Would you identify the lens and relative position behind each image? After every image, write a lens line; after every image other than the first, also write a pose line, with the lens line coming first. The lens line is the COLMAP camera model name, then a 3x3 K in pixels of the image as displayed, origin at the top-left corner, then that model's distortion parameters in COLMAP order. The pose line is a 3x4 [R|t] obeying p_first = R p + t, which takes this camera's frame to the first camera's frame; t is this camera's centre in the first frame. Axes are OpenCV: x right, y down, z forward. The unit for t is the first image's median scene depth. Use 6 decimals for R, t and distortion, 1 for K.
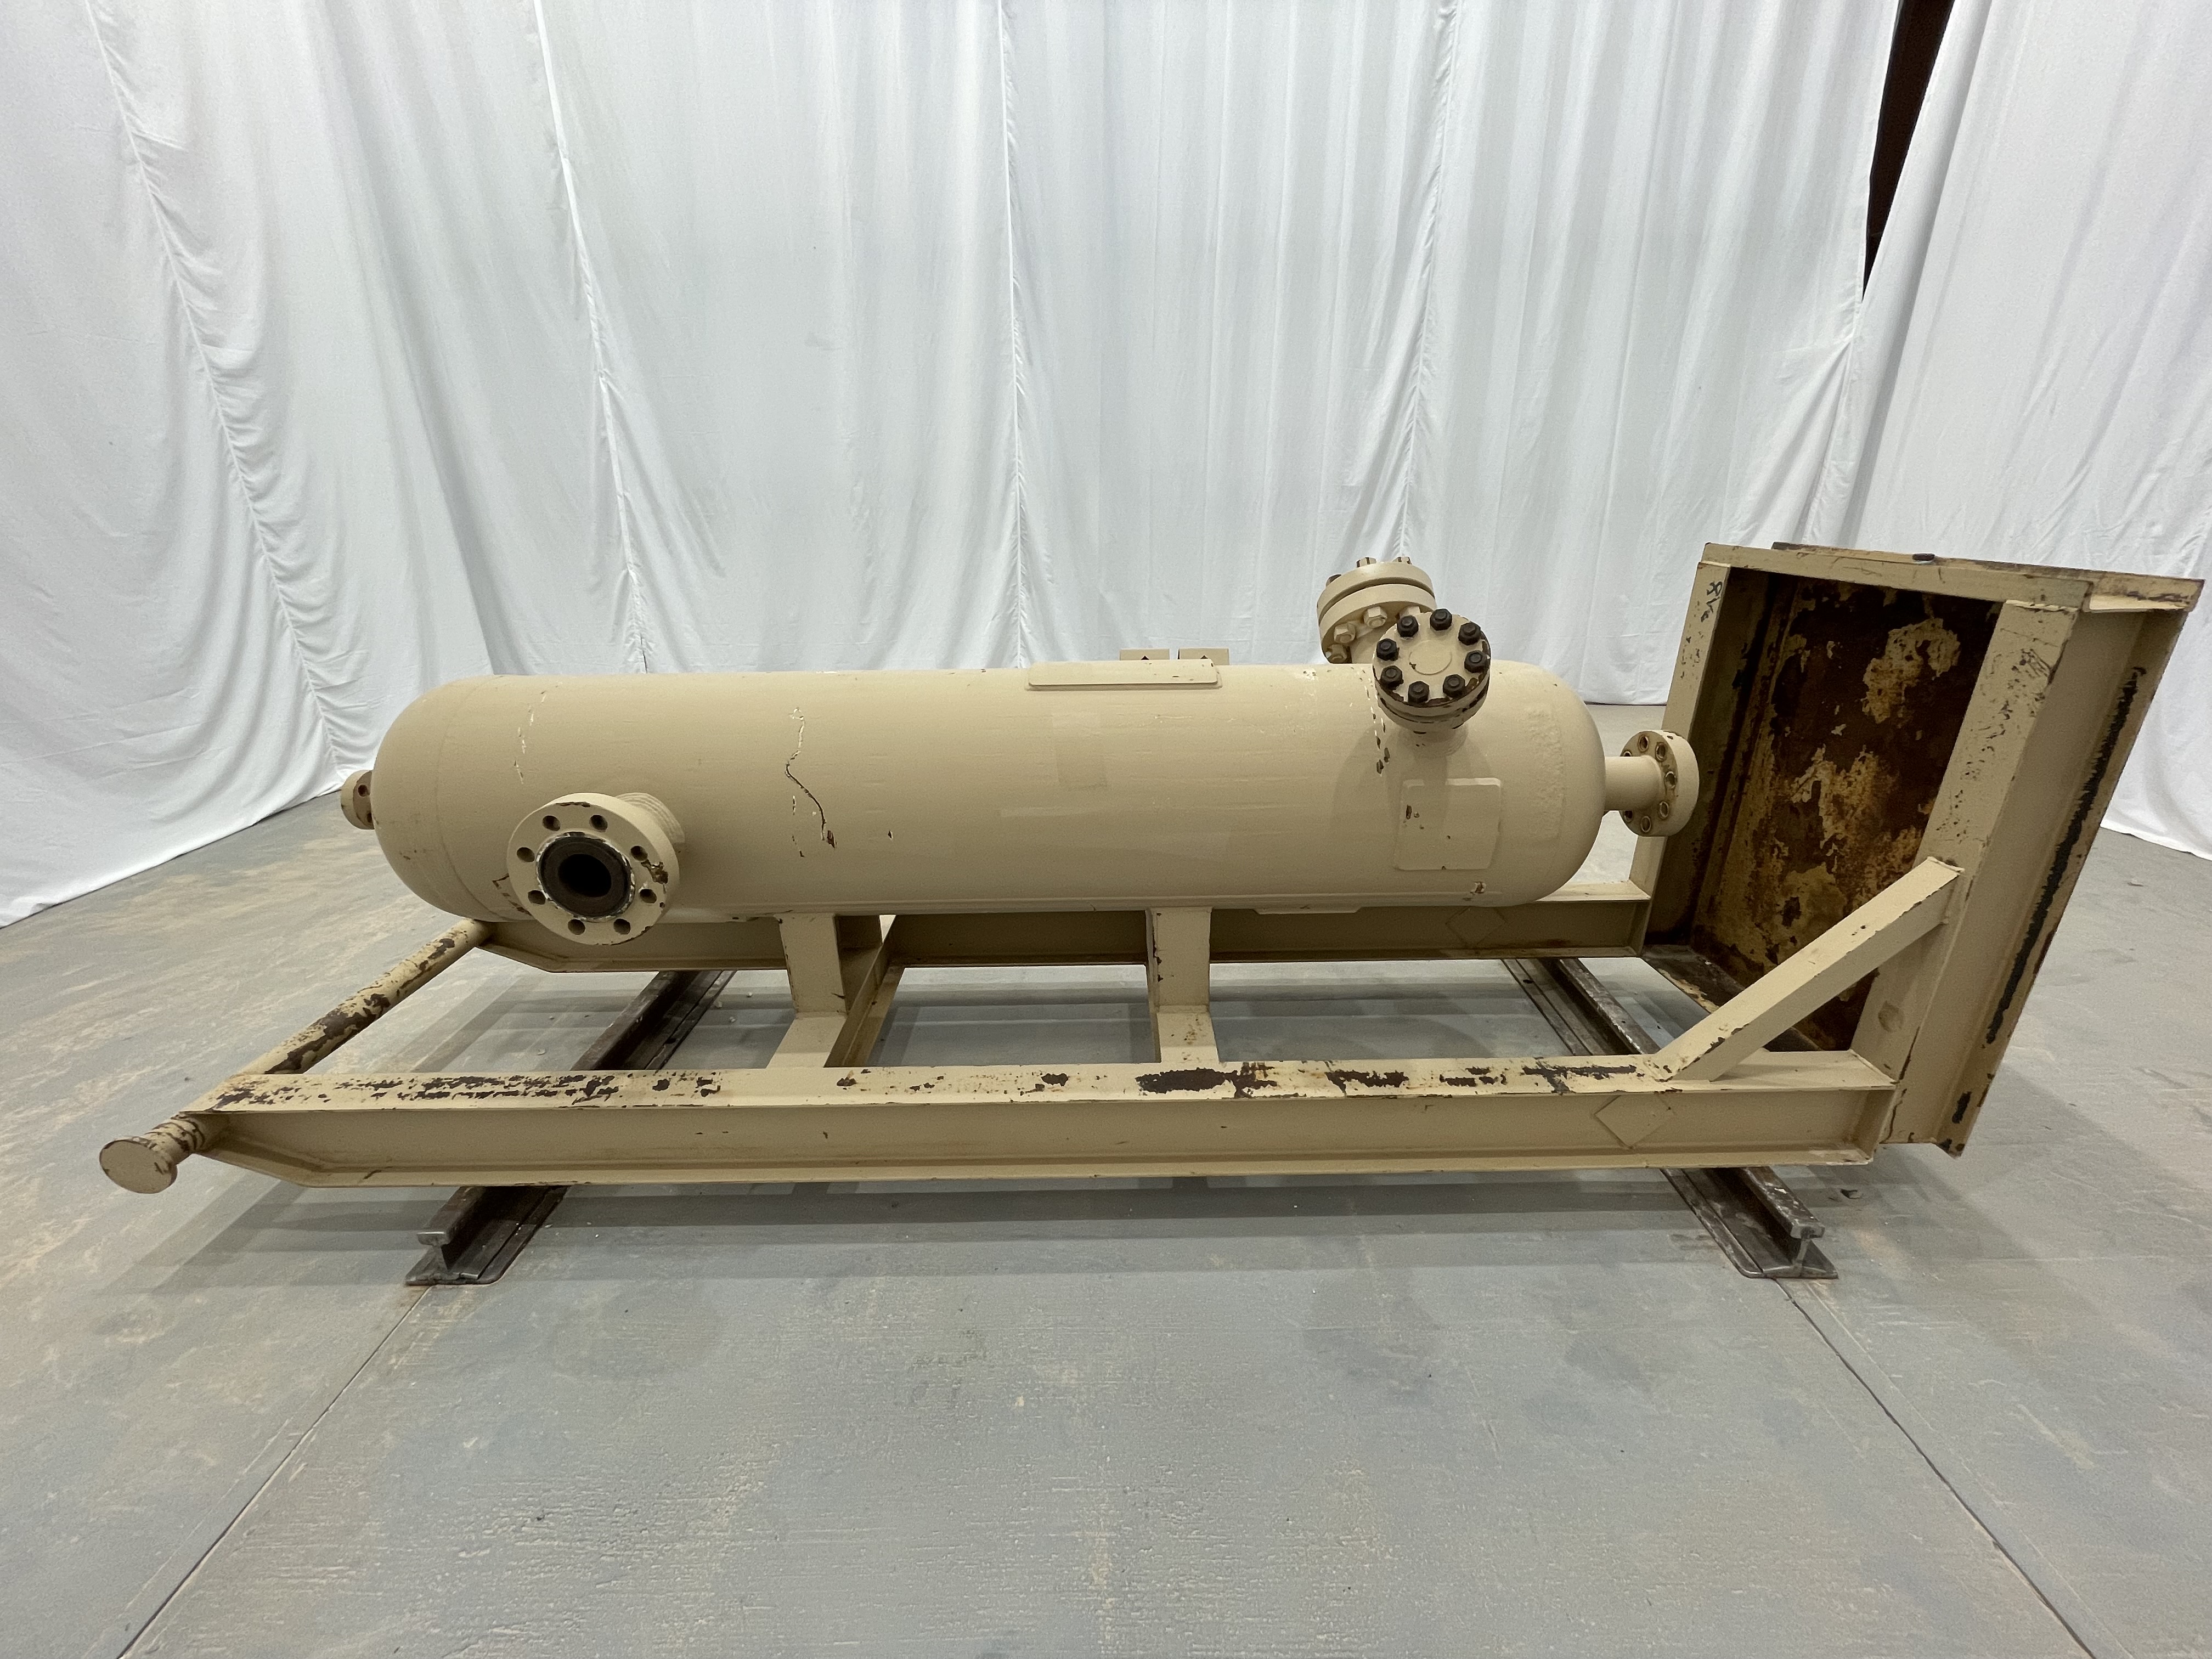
lens RADIAL K [[895.3, 0, 1108.9], [0, 895.3, 824.1], [0, 0, 1]] dist [-0.006319, 0.001975]
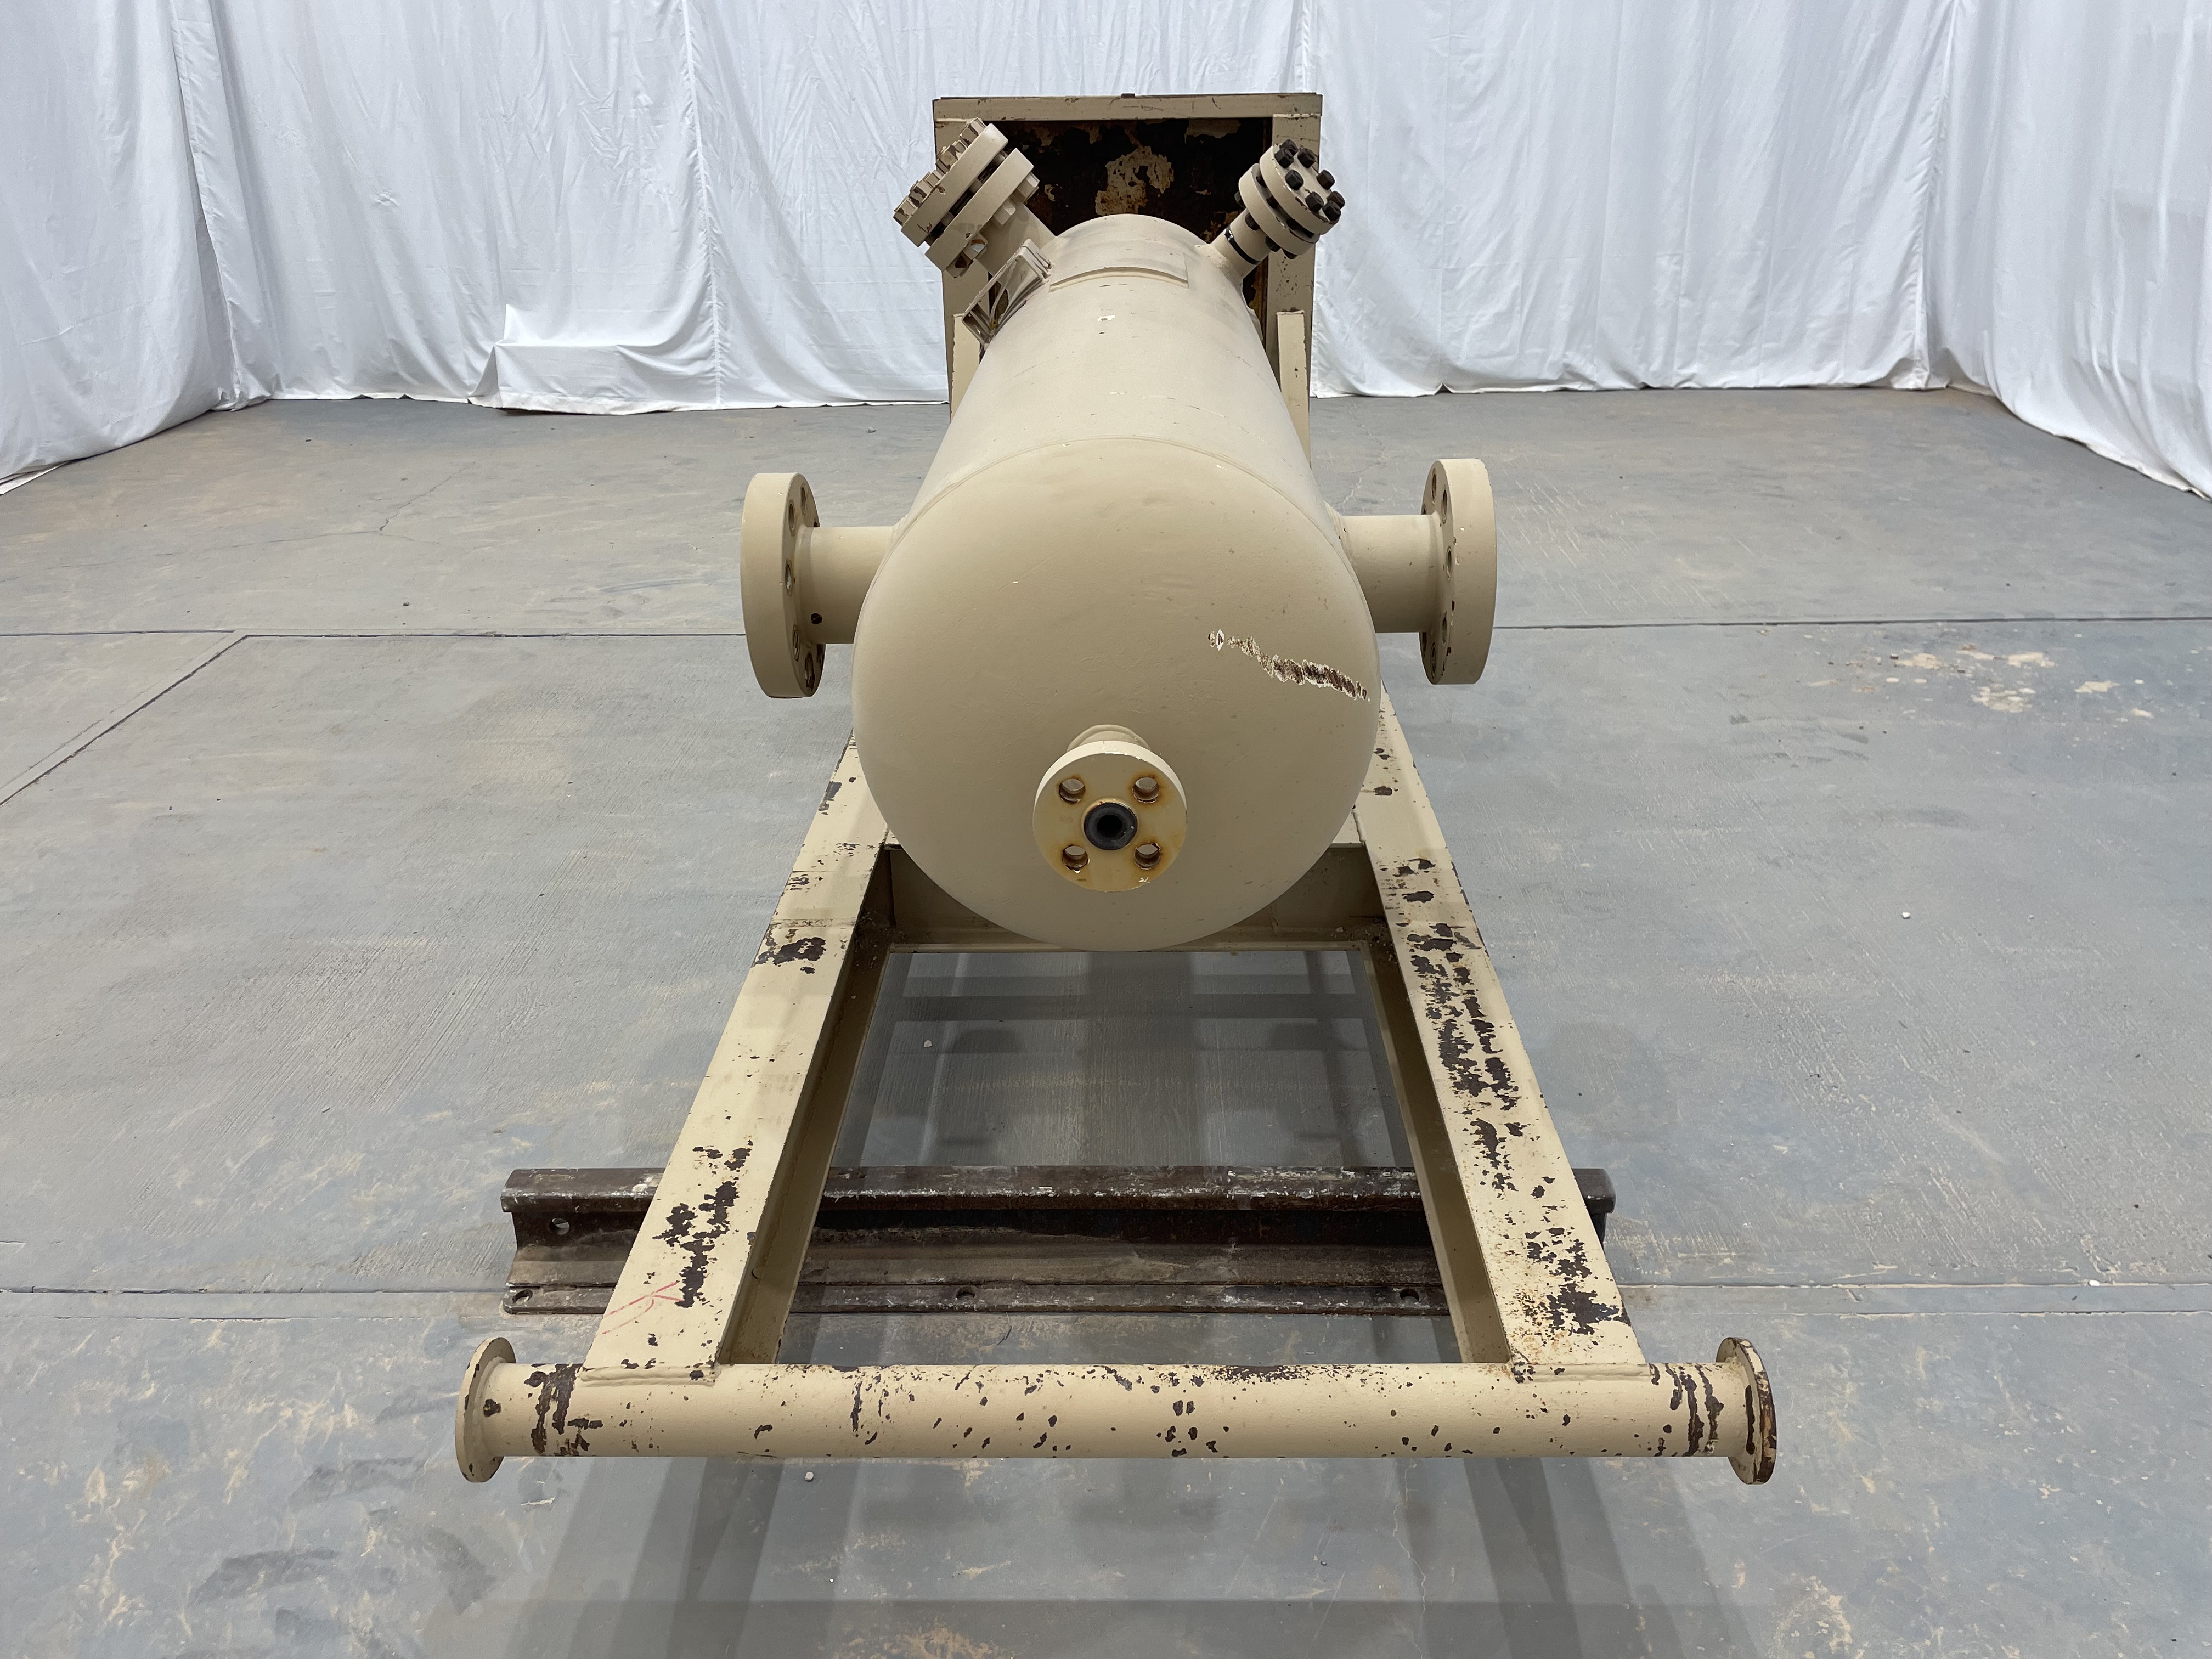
lens RADIAL K [[1675.1, 0, 1122.8], [0, 1675.1, 821.0], [0, 0, 1]] dist [0.090334, -0.119812]
pose [[0.016165, -0.407626, 0.913006, -1.417082], [0.367274, 0.851713, 0.373758, -0.282623], [-0.929972, 0.329282, 0.163478, 0.827846]]
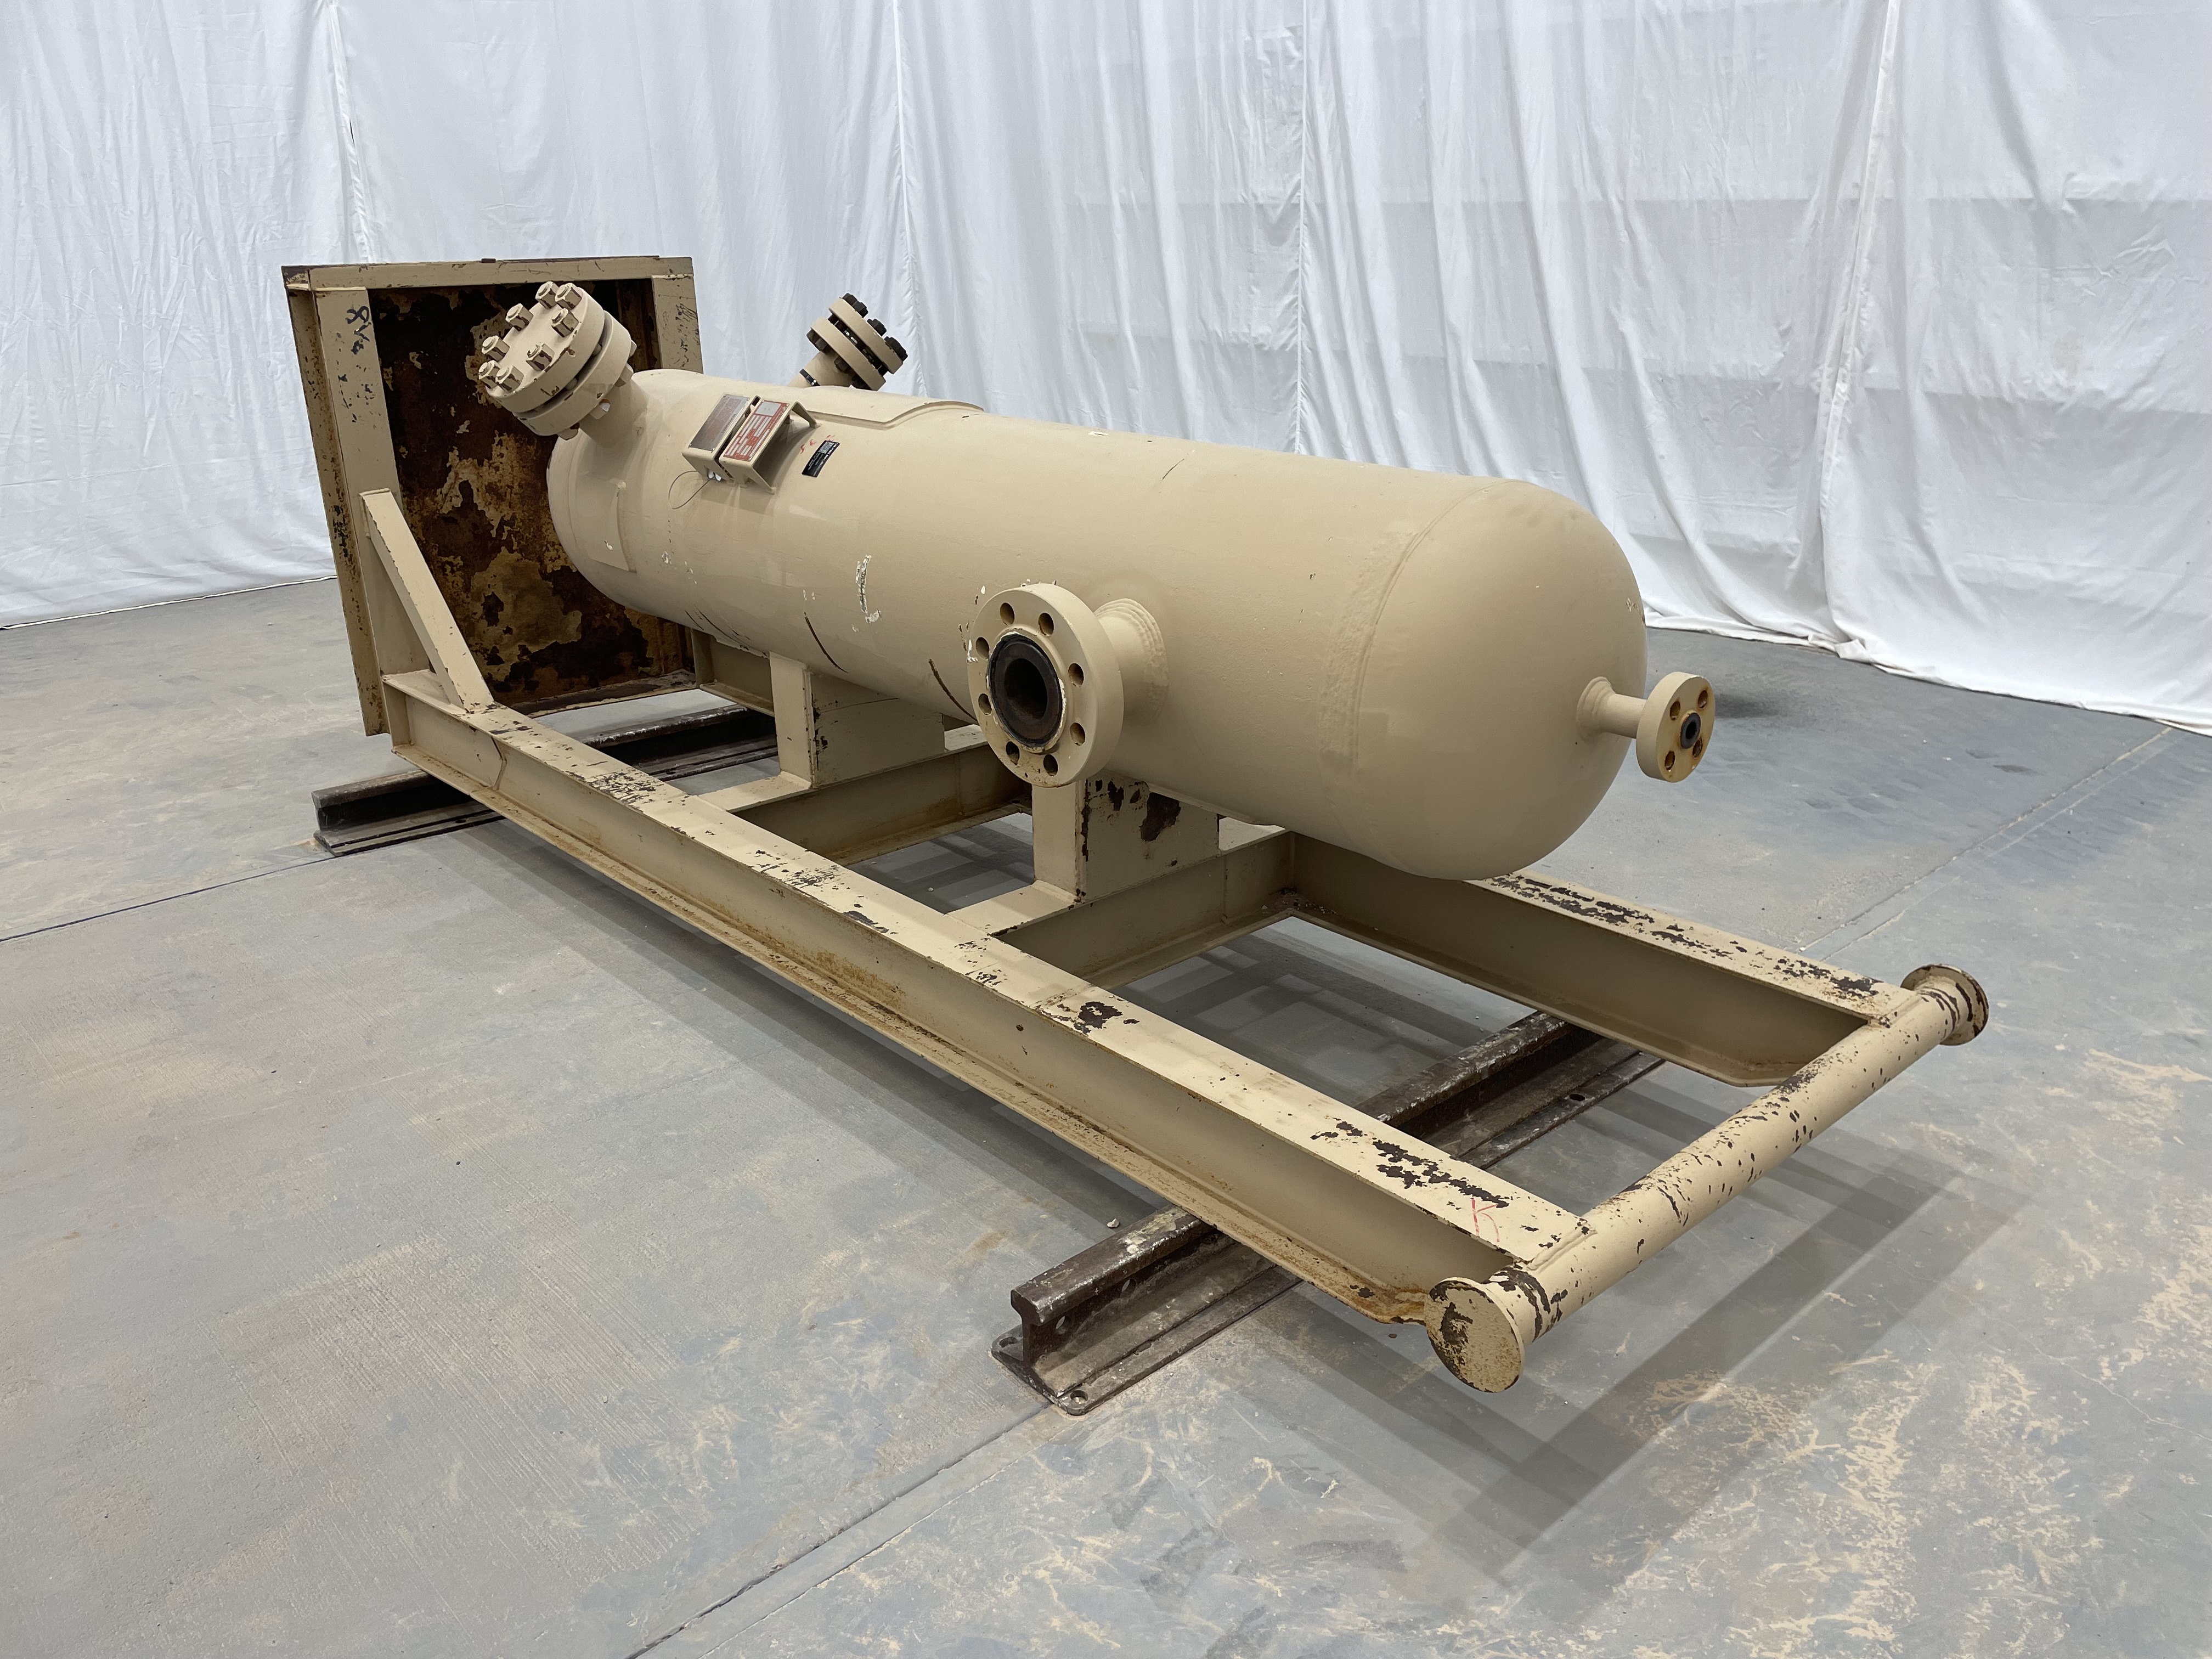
lens RADIAL K [[1675.1, 0, 1120.5], [0, 1675.1, 827.1], [0, 0, 1]] dist [0.090334, -0.119812]
pose [[-0.671295, -0.240841, 0.700970, -1.271429], [0.282460, 0.791242, 0.542359, -0.608808], [-0.685259, 0.562078, -0.463129, 1.660767]]
